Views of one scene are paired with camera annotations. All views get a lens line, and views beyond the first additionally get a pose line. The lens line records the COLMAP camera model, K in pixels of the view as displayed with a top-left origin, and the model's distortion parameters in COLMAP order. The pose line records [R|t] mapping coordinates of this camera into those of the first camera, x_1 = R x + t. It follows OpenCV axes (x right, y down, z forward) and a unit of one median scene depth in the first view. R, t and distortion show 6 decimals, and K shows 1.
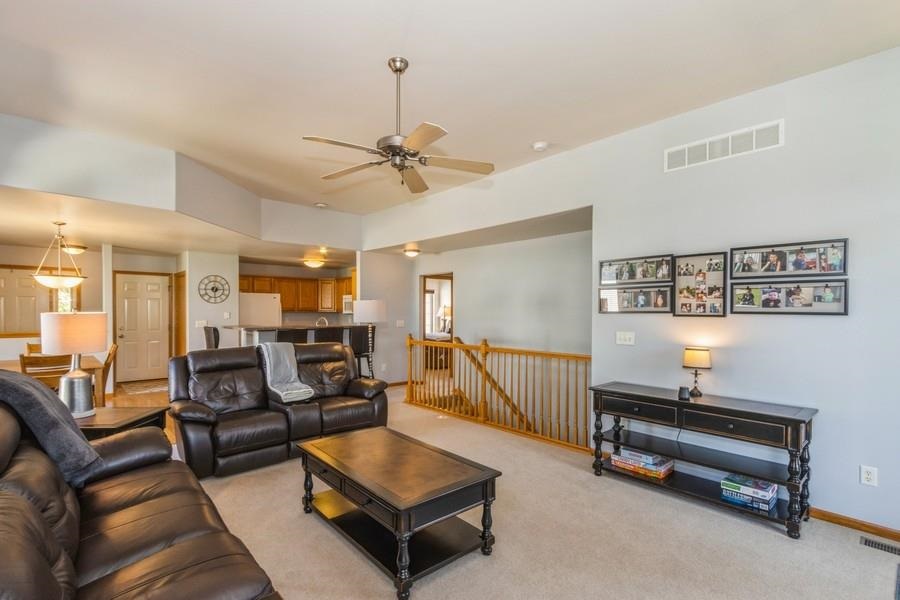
lens RADIAL K [[410.5, 0, 448.6], [0, 410.5, 318.7], [0, 0, 1]] dist [-0.001250, -0.000144]
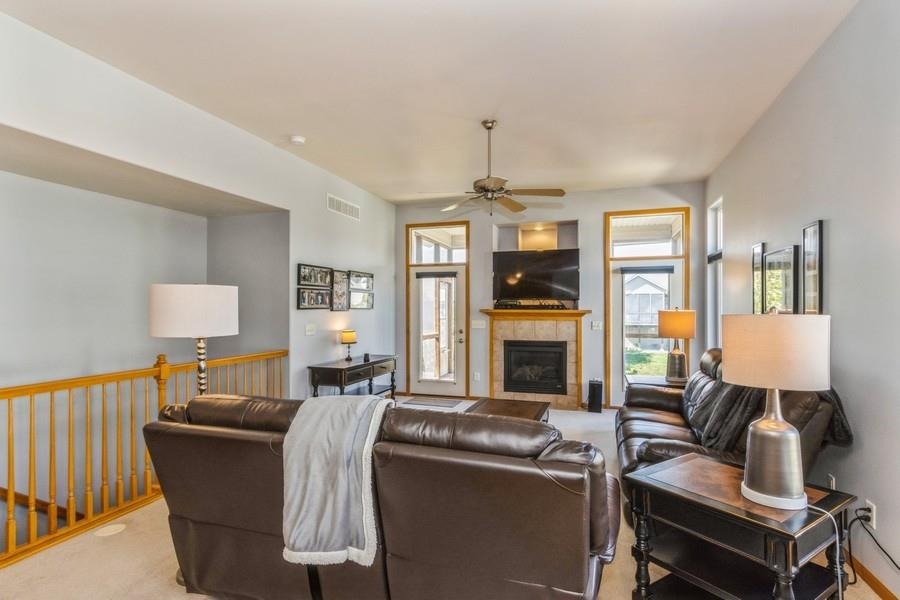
lens RADIAL K [[503.6, 0, 450.0], [0, 503.6, 300.0], [0, 0, 1]] dist [0.000396, -0.000344]
pose [[-0.552360, 0.004325, 0.833594, -1.139605], [0.013526, 0.999901, 0.003775, -0.045381], [-0.833496, 0.013360, -0.552364, 1.605137]]
